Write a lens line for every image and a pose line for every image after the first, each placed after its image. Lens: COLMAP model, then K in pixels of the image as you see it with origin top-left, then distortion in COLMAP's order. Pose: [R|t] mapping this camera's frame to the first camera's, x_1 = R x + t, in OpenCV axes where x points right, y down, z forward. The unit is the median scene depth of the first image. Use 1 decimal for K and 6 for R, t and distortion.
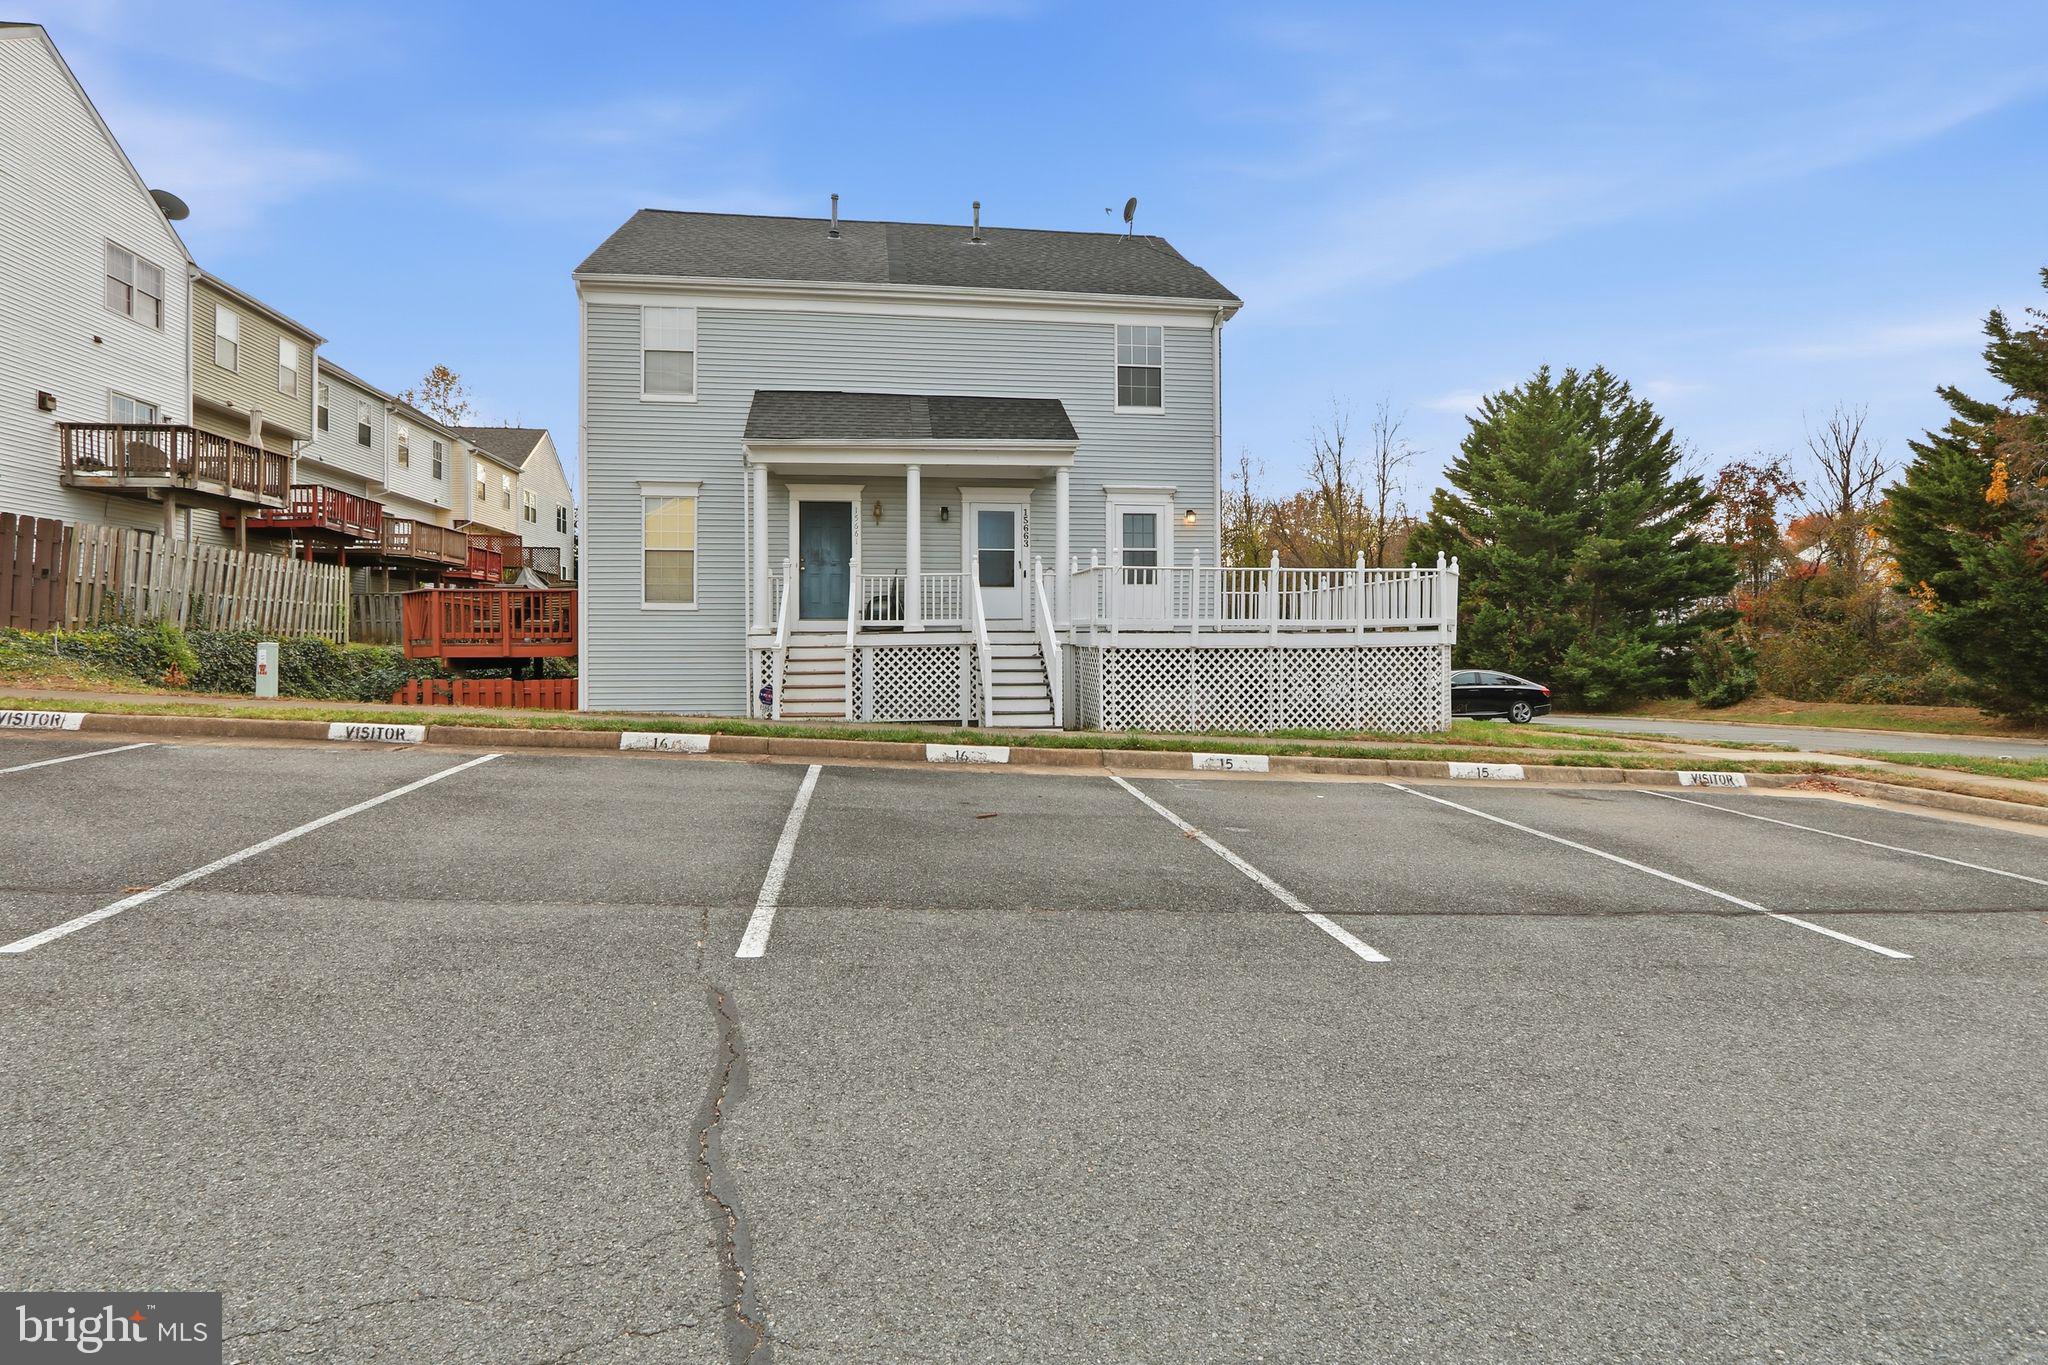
lens RADIAL K [[969.6, 0, 1003.5], [0, 969.6, 657.4], [0, 0, 1]] dist [-0.016241, 0.000559]
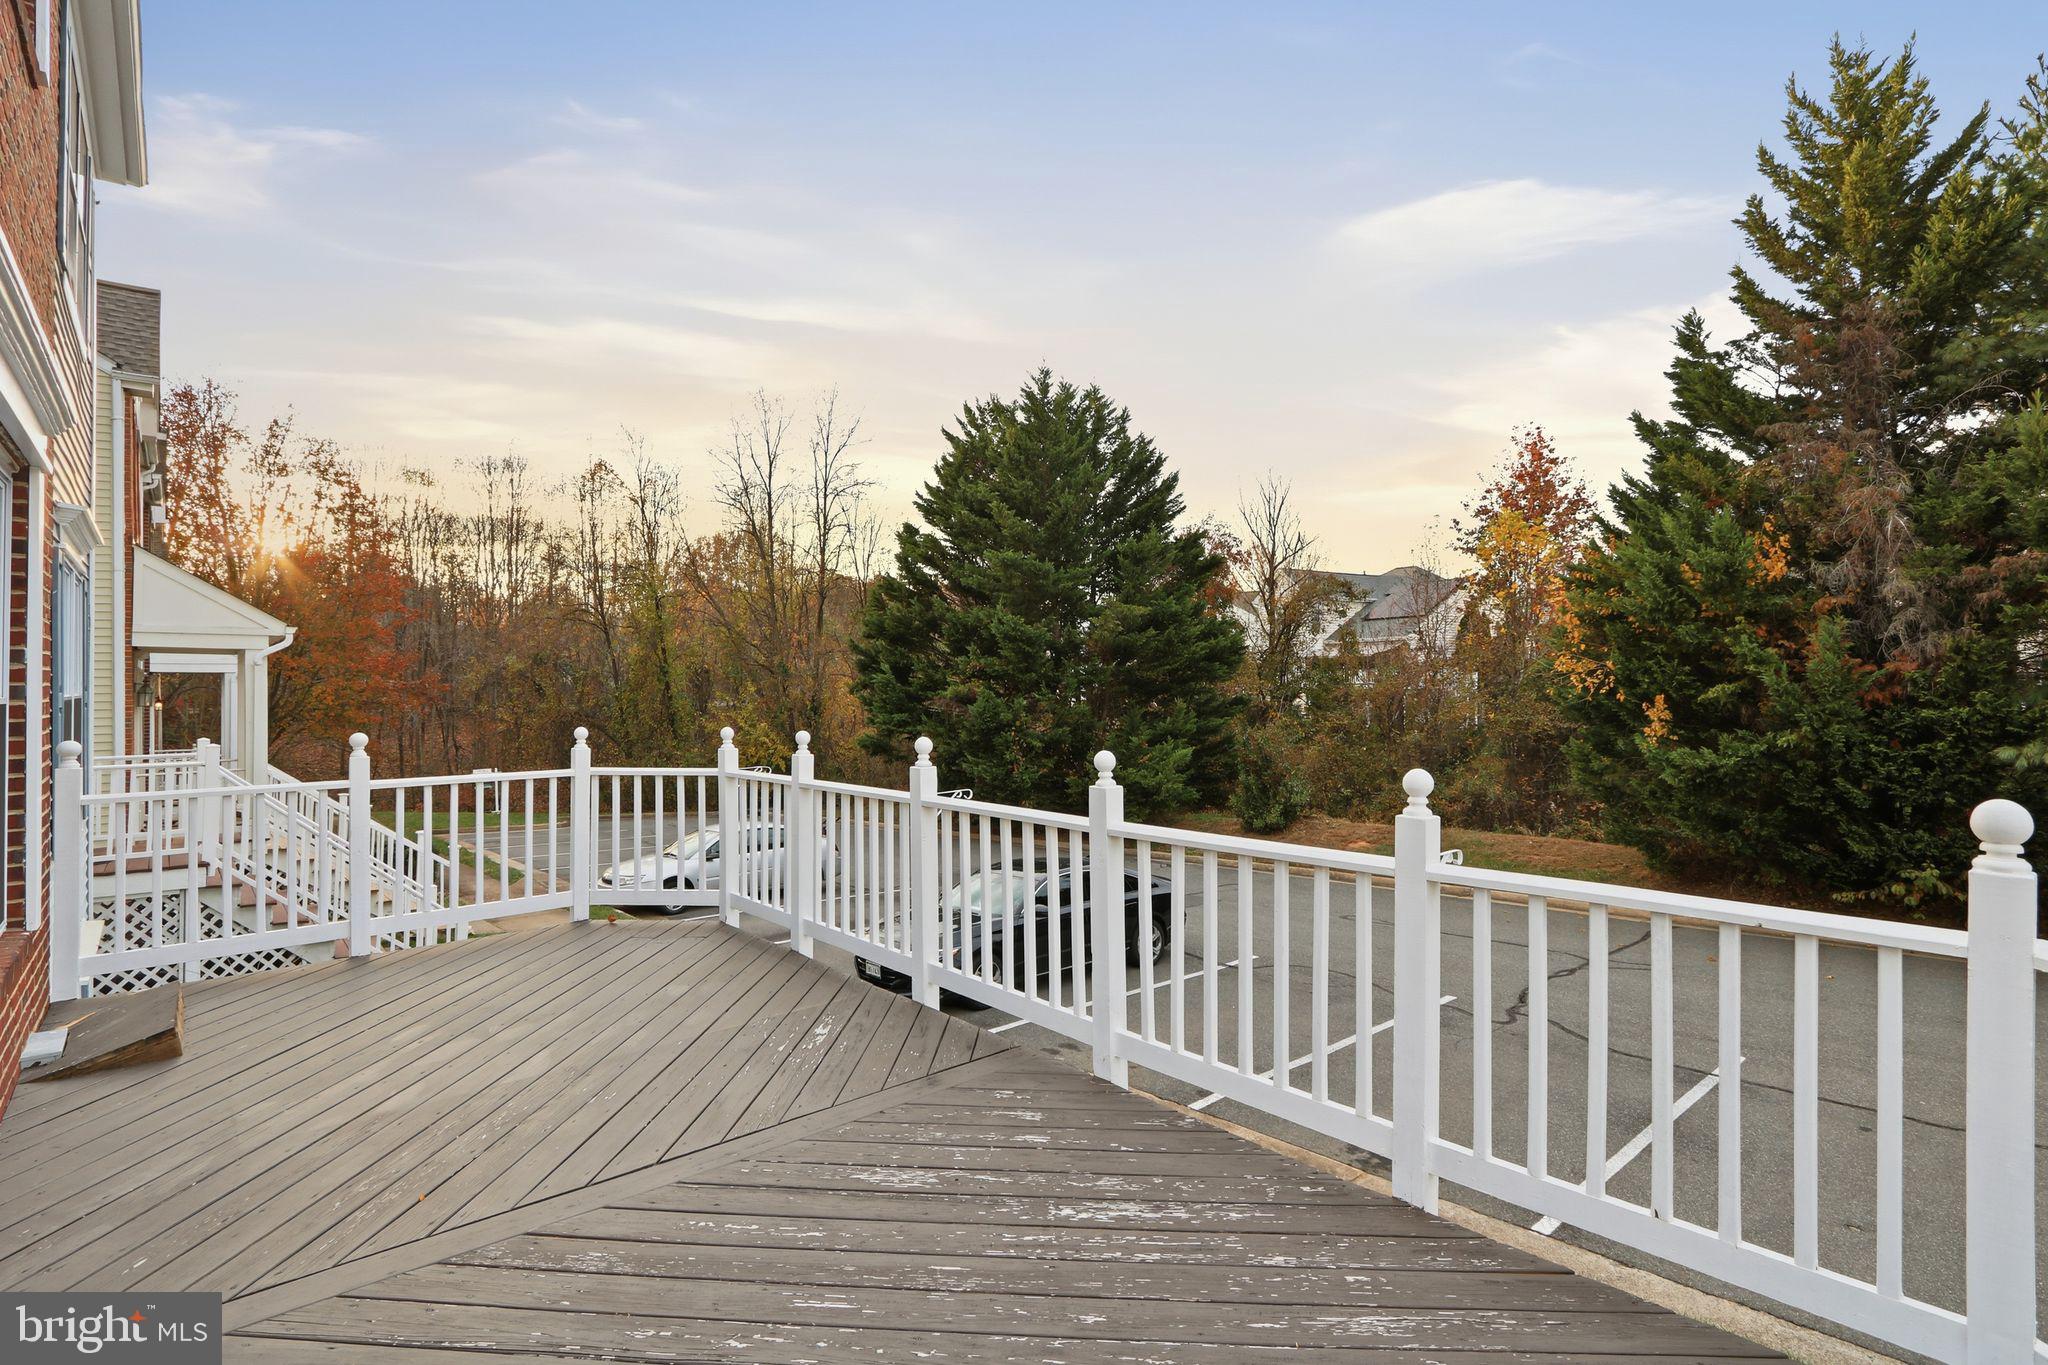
lens RADIAL K [[969.6, 0, 1003.5], [0, 969.6, 657.4], [0, 0, 1]] dist [-0.016241, 0.000559]
pose [[0.835252, 0.009763, 0.549780, 0.123787], [0.015536, 0.999024, -0.041343, -0.048829], [-0.549647, 0.043073, 0.834286, 0.398152]]
